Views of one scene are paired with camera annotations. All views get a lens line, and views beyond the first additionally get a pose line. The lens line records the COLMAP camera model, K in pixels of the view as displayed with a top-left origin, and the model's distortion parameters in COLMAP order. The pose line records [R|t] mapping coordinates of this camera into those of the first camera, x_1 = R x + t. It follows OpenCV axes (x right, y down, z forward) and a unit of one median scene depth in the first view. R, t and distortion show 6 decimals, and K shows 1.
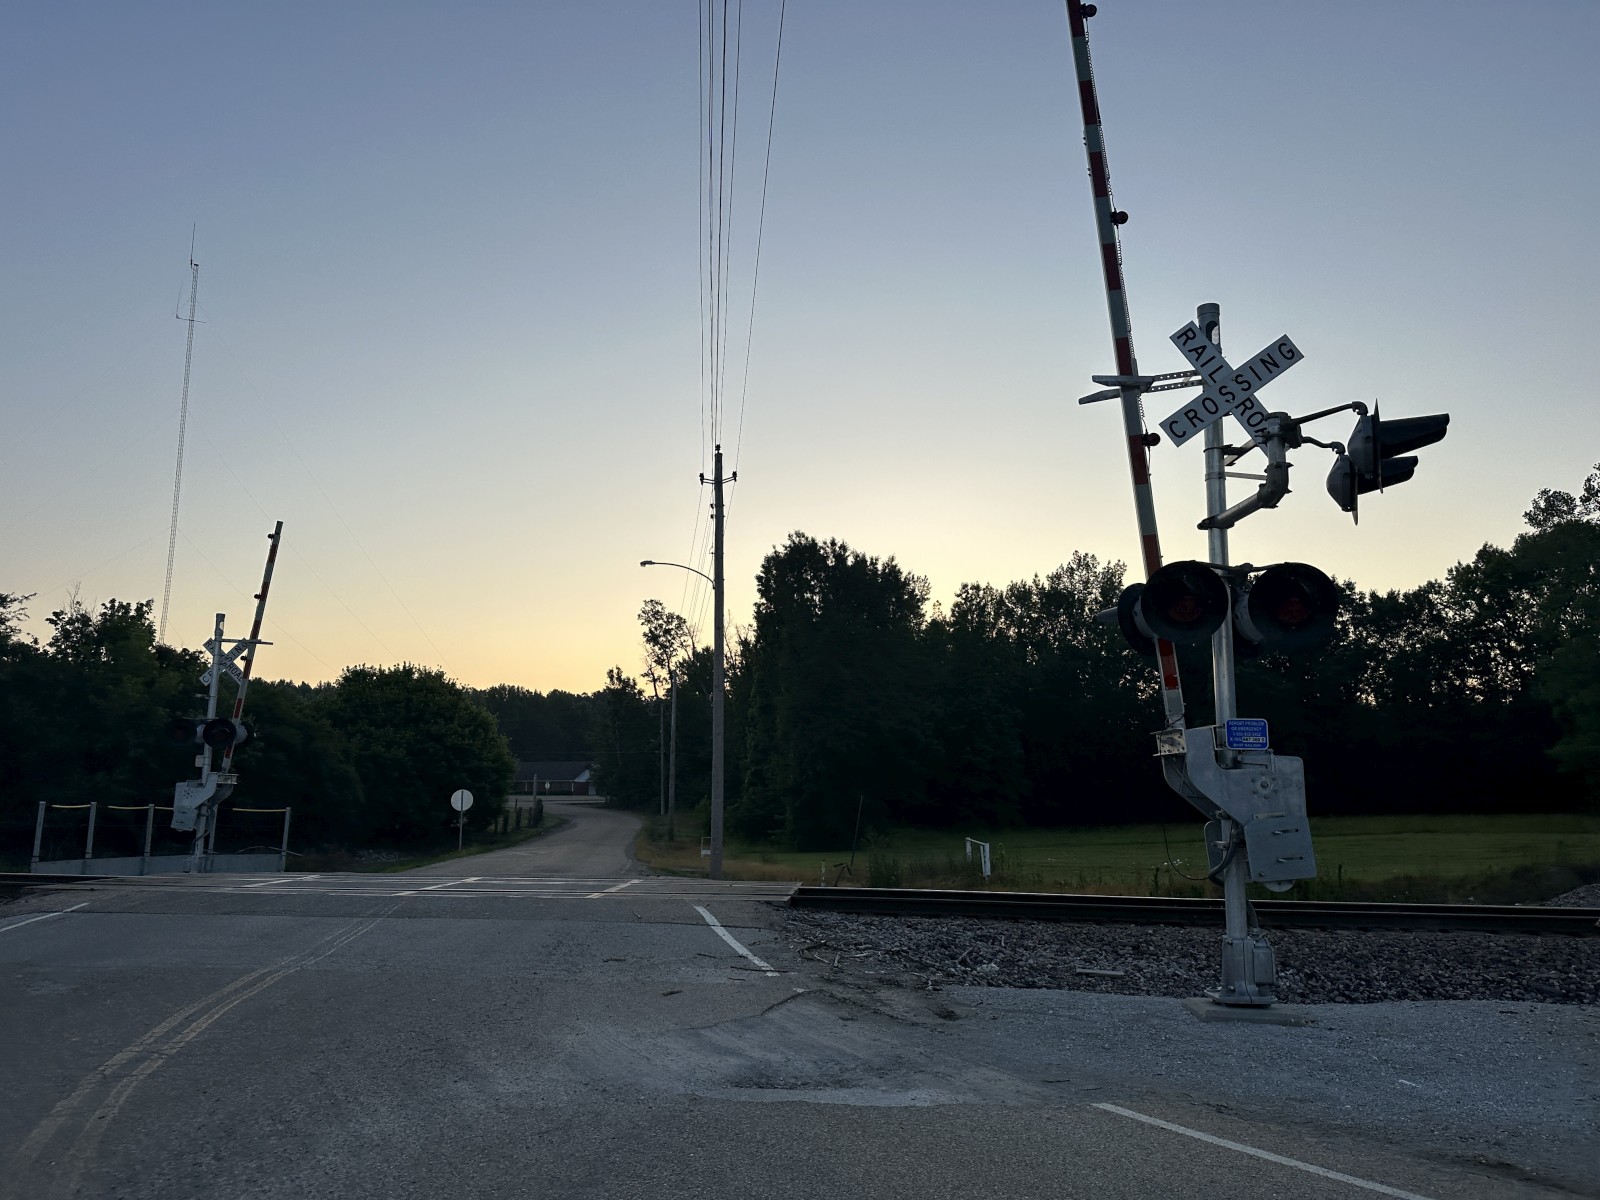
lens RADIAL K [[1099.0, 0, 791.4], [0, 1099.0, 611.6], [0, 0, 1]] dist [0.047789, -0.073017]
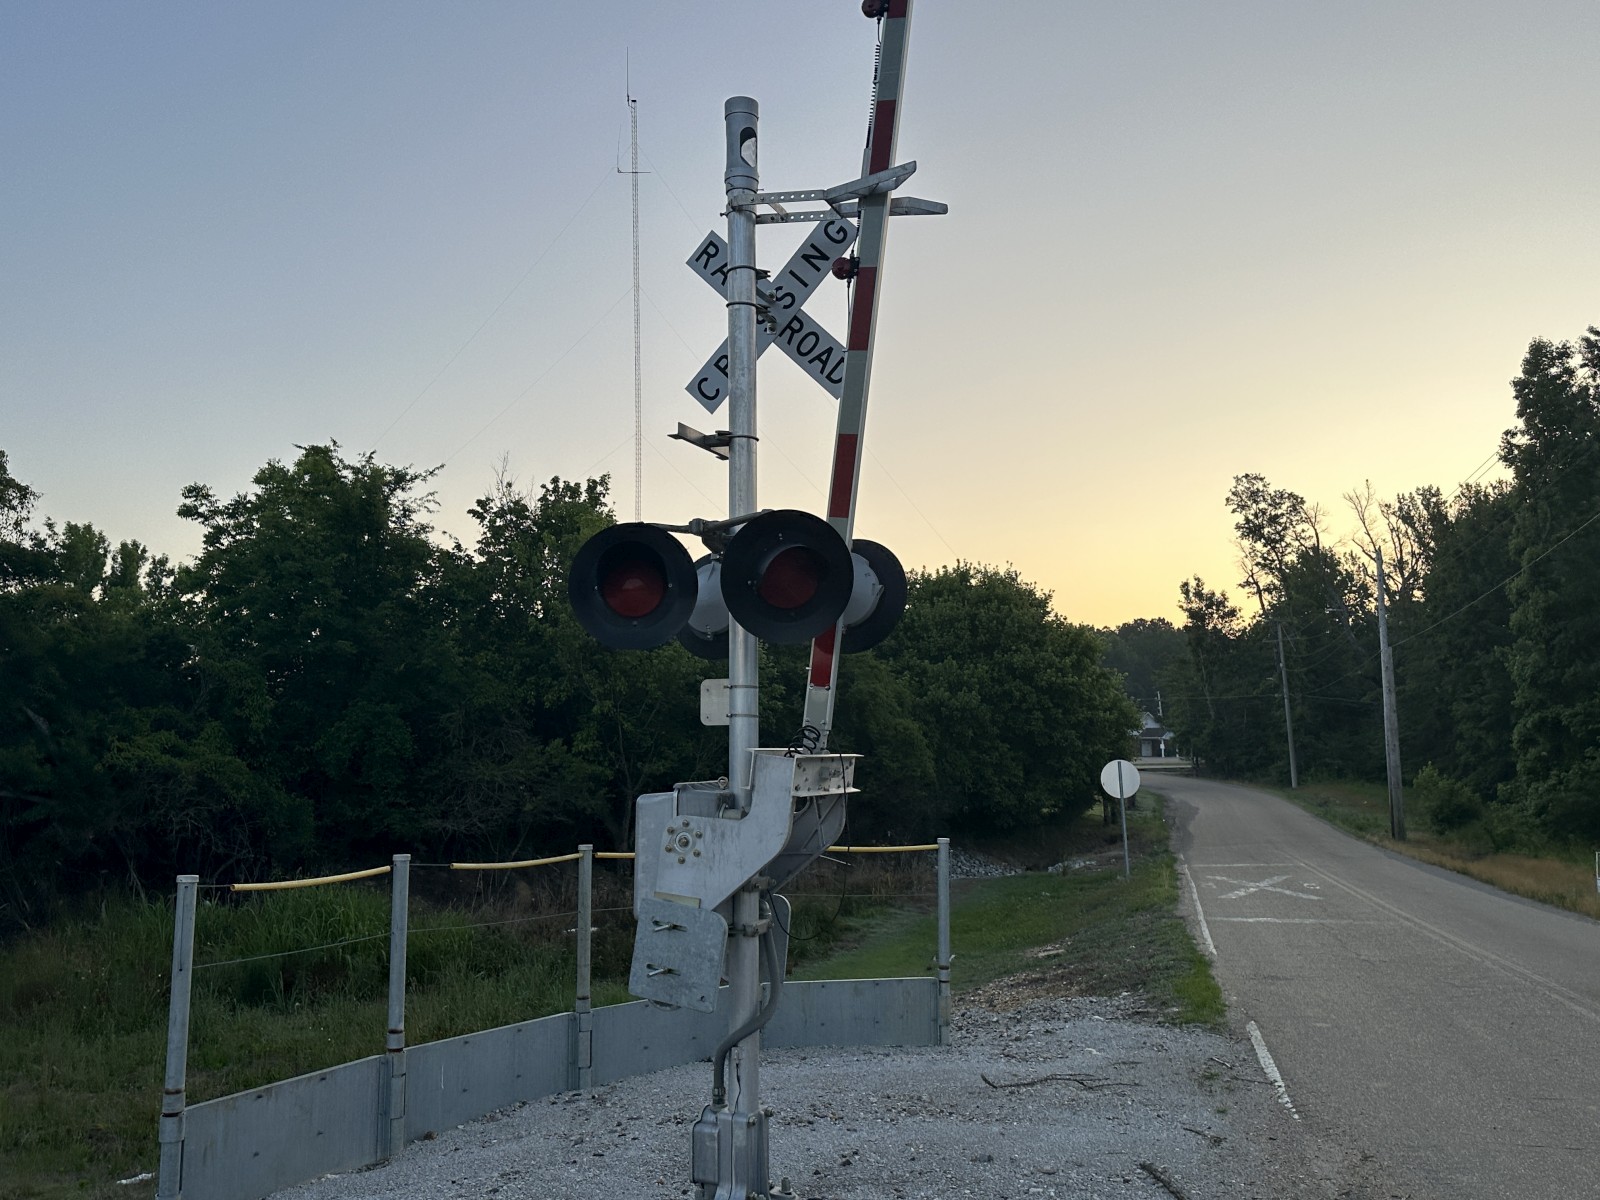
lens RADIAL K [[1300.1, 0, 787.7], [0, 1300.1, 589.3], [0, 0, 1]] dist [0.103790, -0.177092]
pose [[0.916616, -0.063329, -0.394720, -0.247137], [0.079184, 0.996571, 0.023991, 0.063748], [0.391847, -0.053246, 0.918488, 0.454147]]
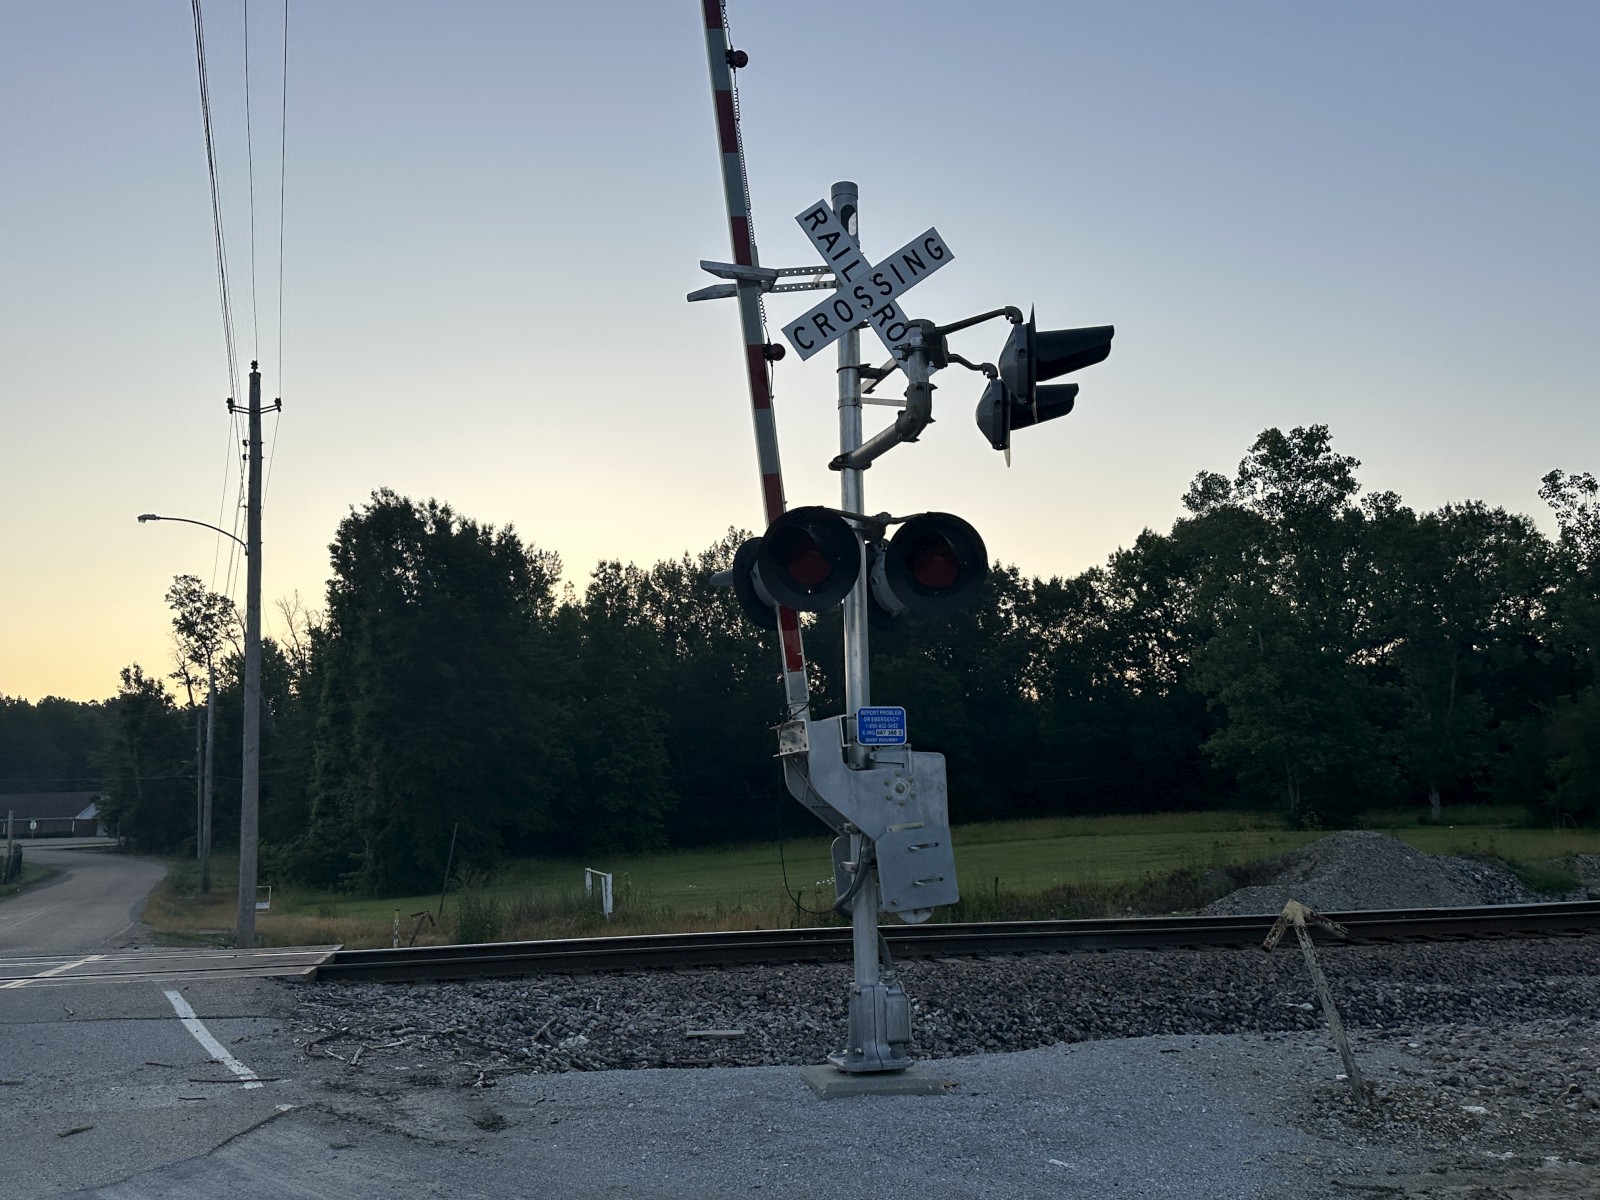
lens RADIAL K [[1300.1, 0, 795.0], [0, 1300.1, 605.2], [0, 0, 1]] dist [0.103790, -0.177092]
pose [[0.955479, 0.008339, 0.294941, 0.021488], [-0.010045, 0.999940, 0.004272, 0.005909], [-0.294888, -0.007044, 0.955506, 0.035264]]
